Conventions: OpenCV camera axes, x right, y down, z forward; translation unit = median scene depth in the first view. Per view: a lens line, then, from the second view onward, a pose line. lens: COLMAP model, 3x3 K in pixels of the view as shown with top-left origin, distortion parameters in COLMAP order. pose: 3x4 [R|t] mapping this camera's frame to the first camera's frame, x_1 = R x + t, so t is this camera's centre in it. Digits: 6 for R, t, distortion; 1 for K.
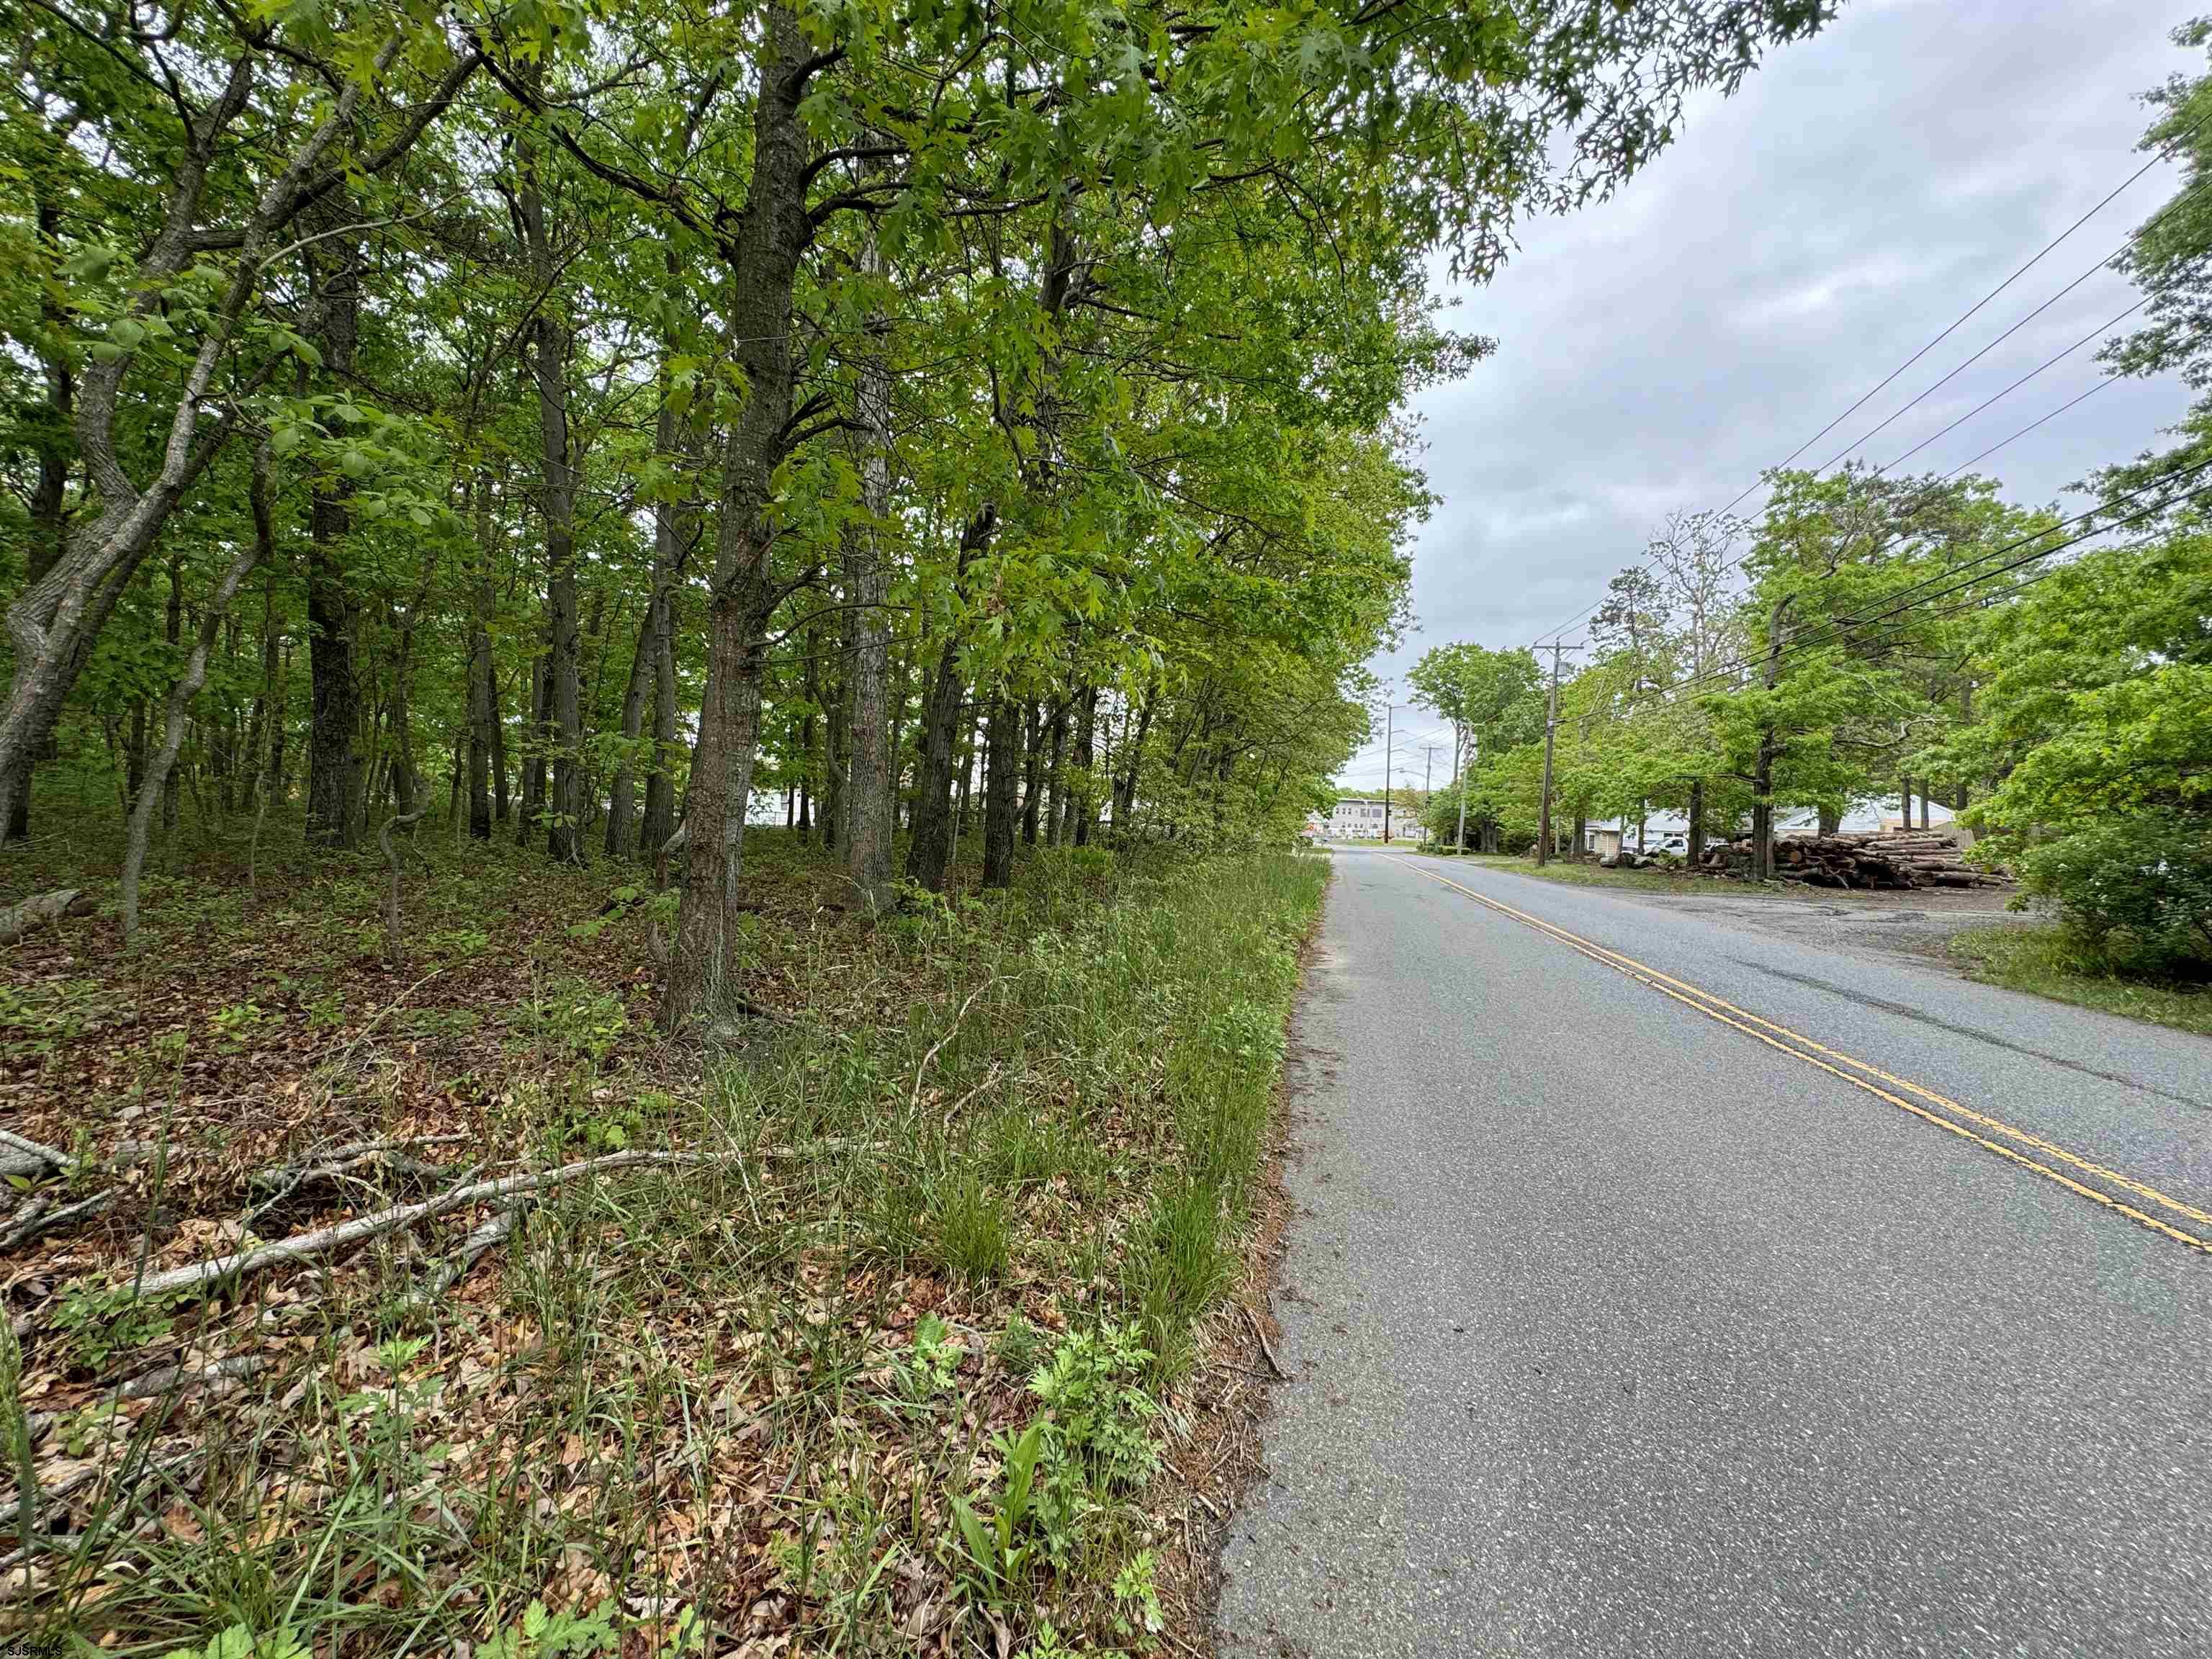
lens RADIAL K [[891.2, 0, 1104.0], [0, 891.2, 828.1], [0, 0, 1]] dist [0.002489, -0.000110]
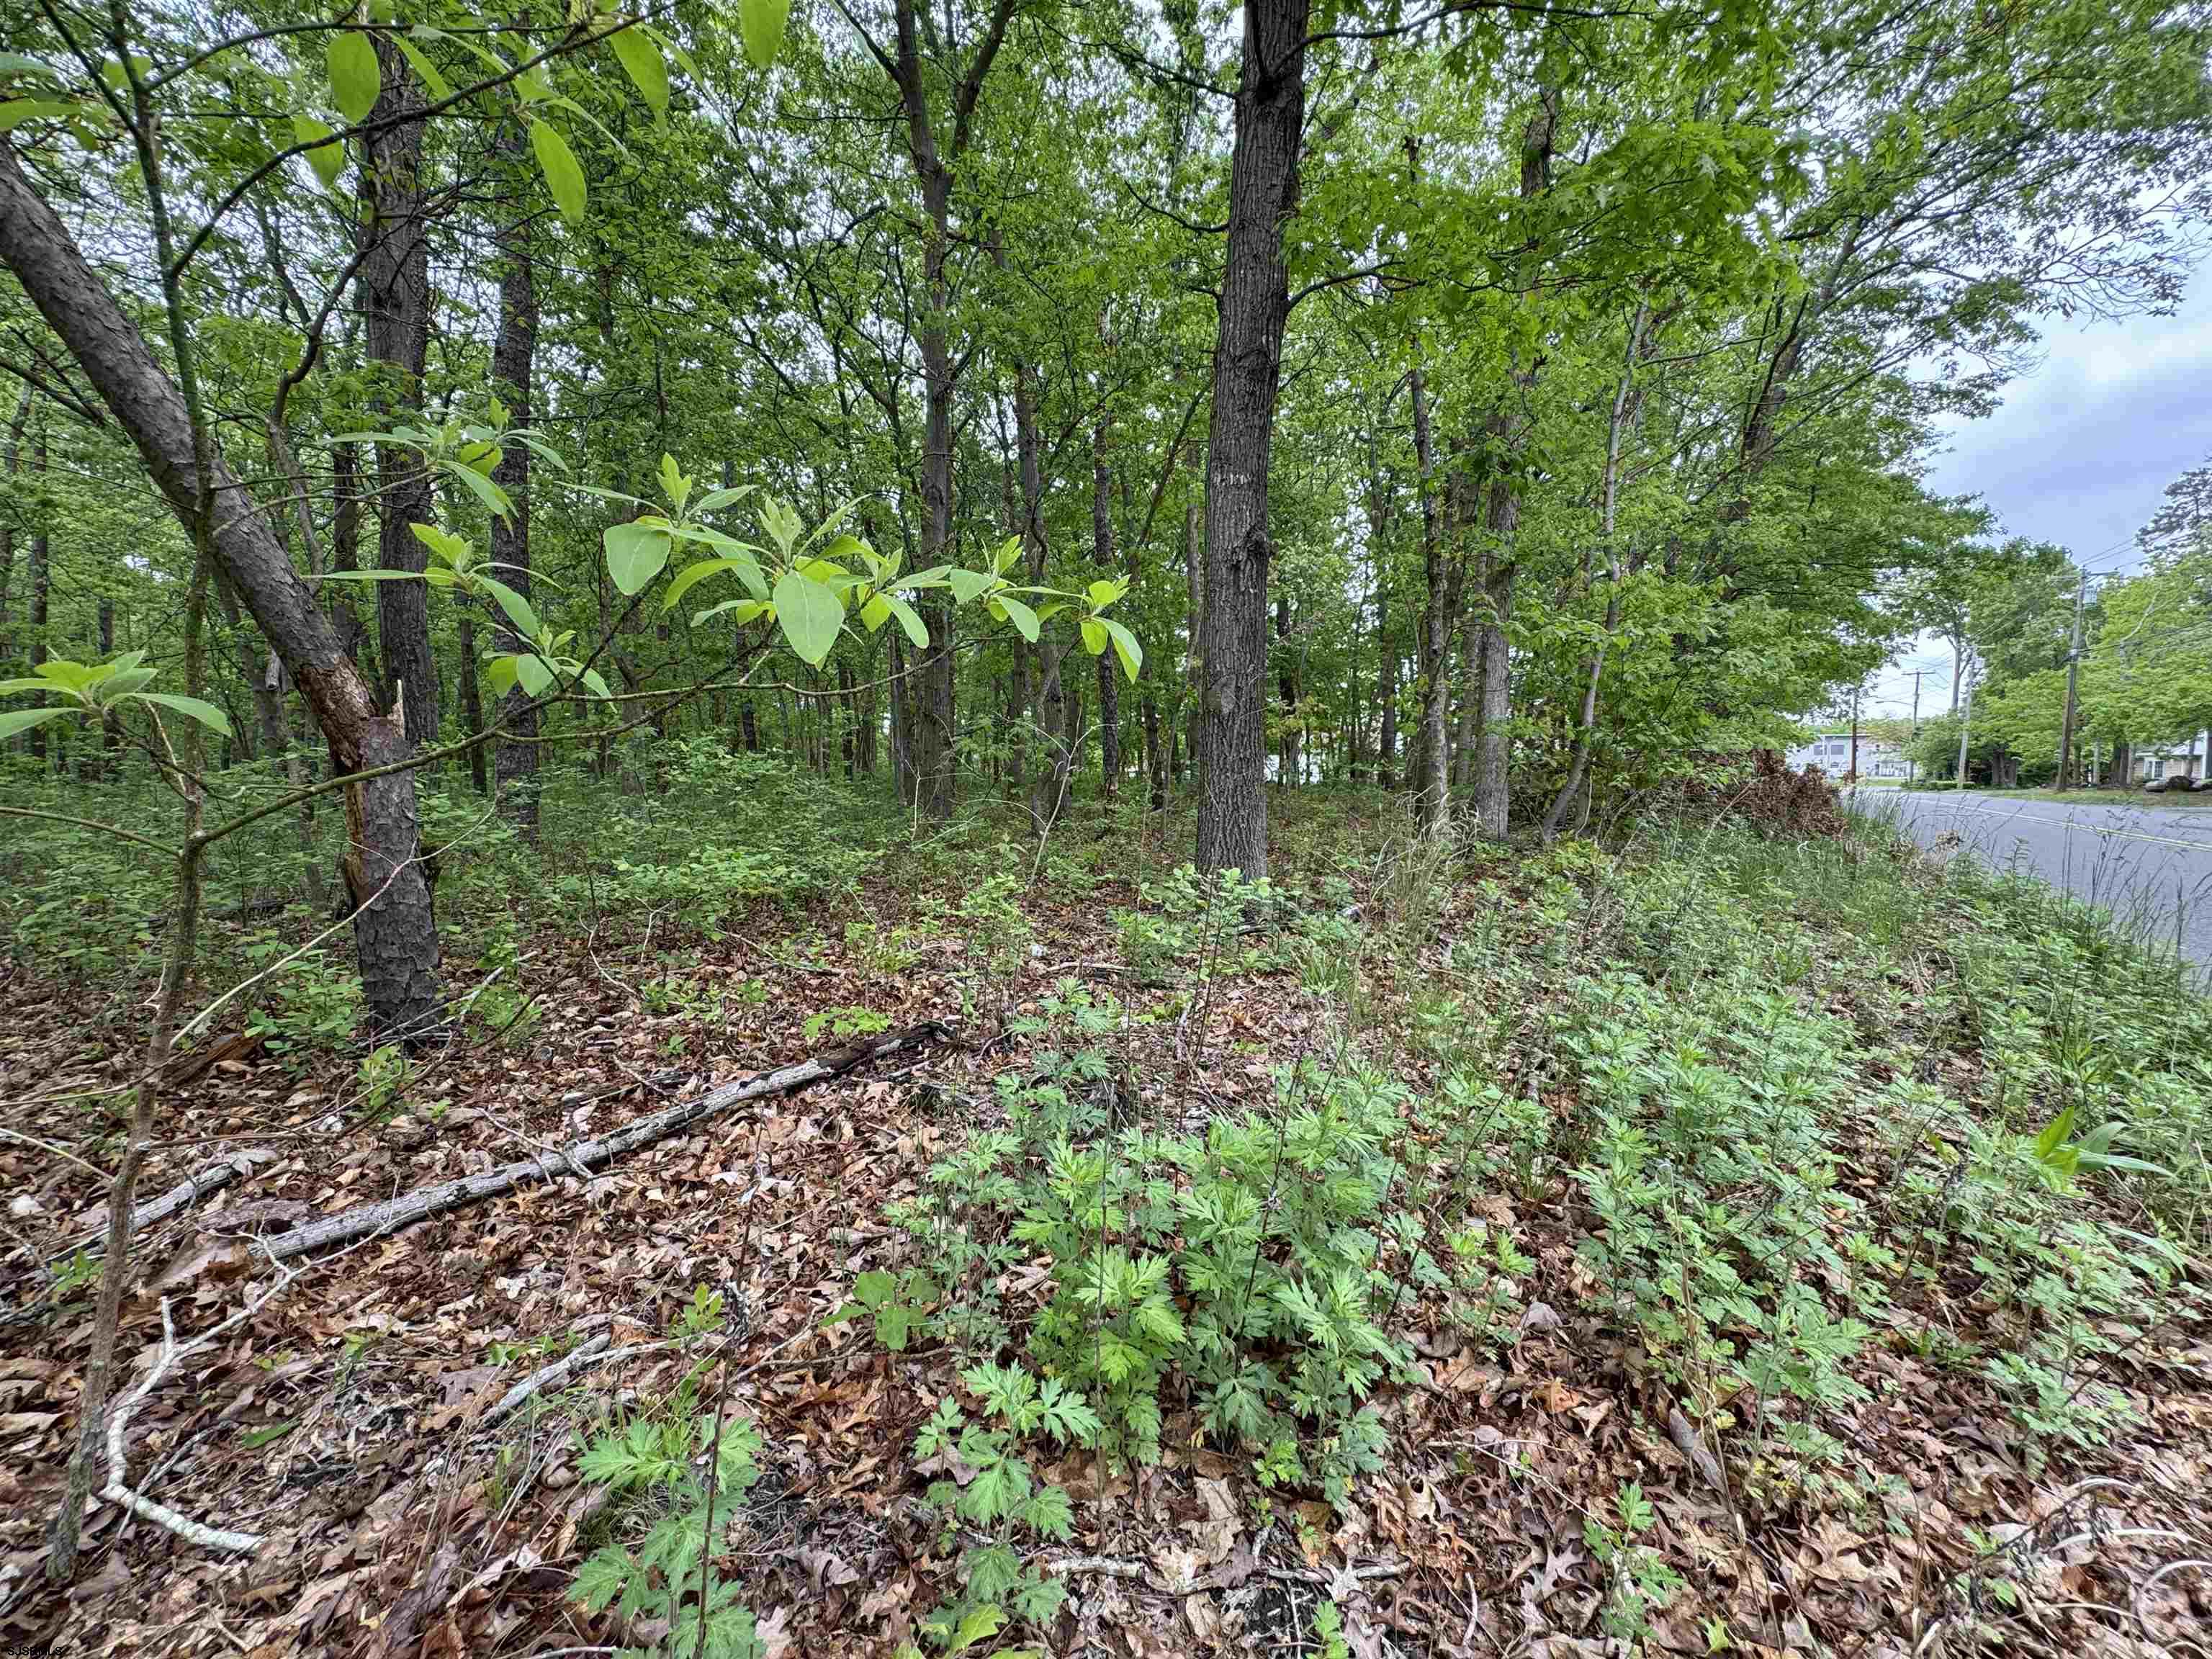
lens RADIAL K [[891.2, 0, 1106.9], [0, 891.2, 832.3], [0, 0, 1]] dist [0.002489, -0.000110]
pose [[0.926436, -0.023008, -0.375749, -0.091727], [0.040636, 0.998410, 0.039058, 0.002282], [0.374253, -0.051453, 0.925898, -0.235794]]
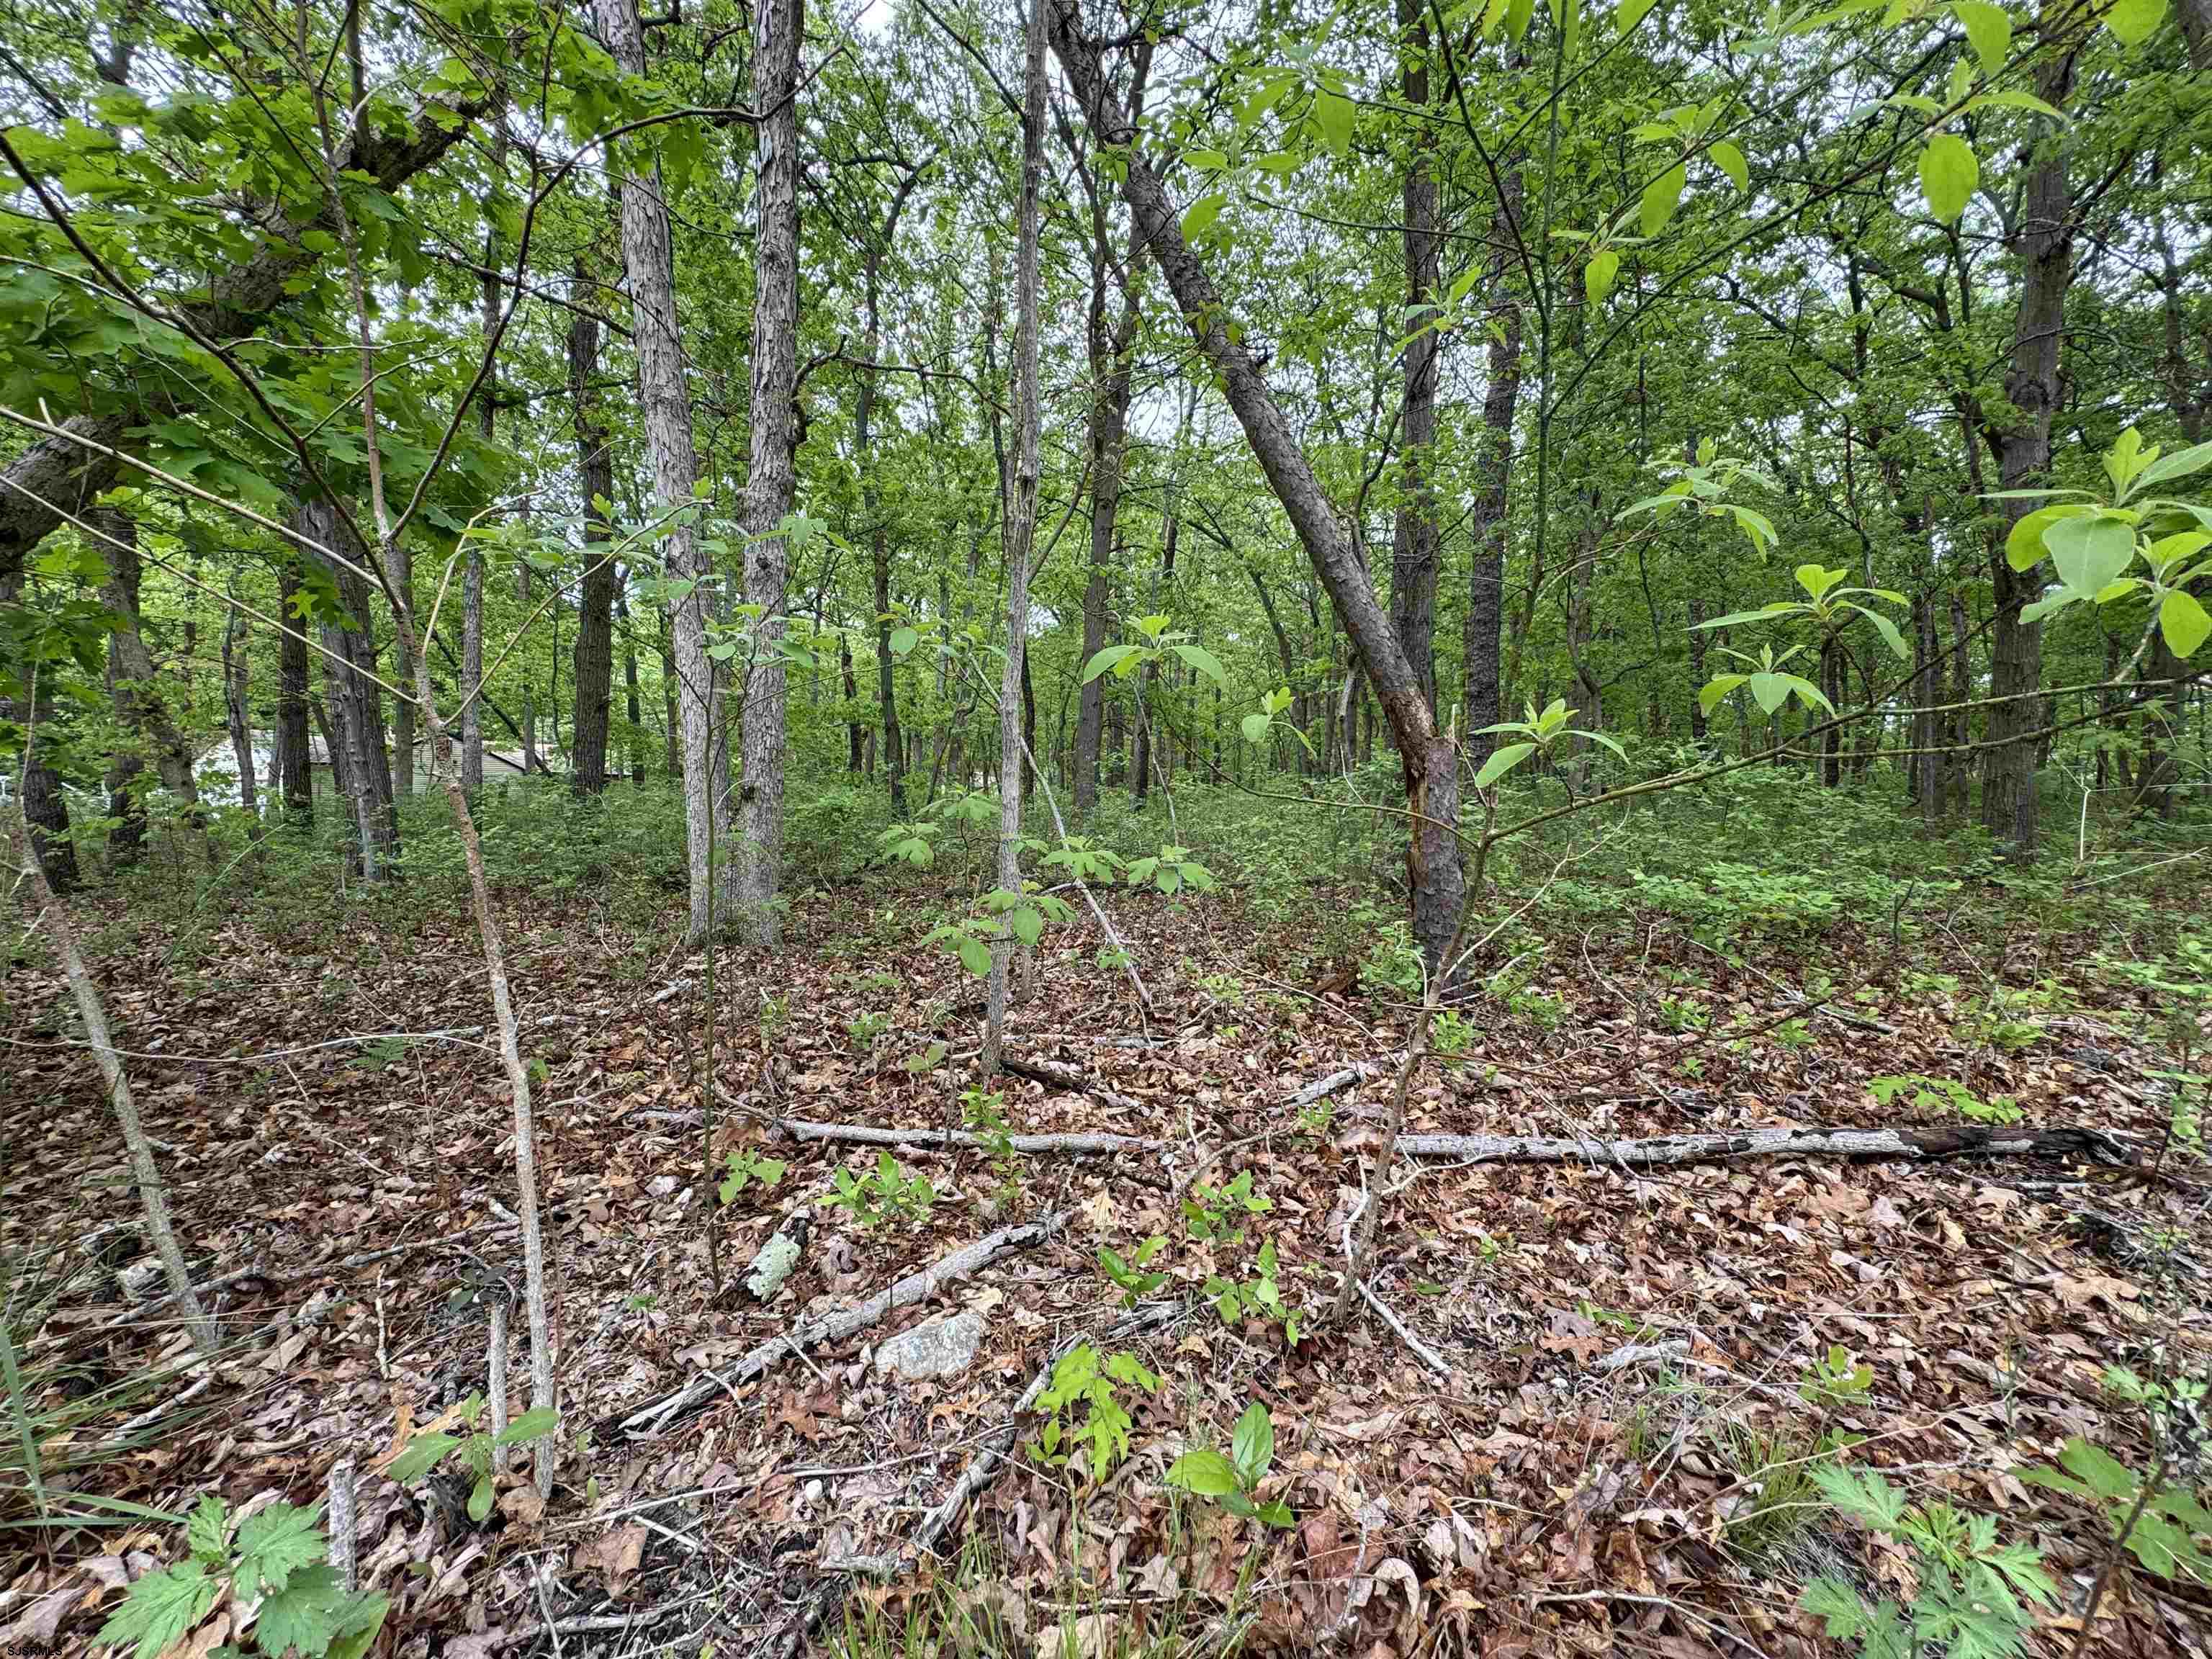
lens RADIAL K [[891.2, 0, 1104.1], [0, 891.2, 828.3], [0, 0, 1]] dist [0.002489, -0.000110]
pose [[0.222401, 0.004723, -0.974944, -0.155759], [0.000607, 0.999987, 0.004983, -0.003952], [0.974955, -0.001700, 0.222395, -0.386600]]
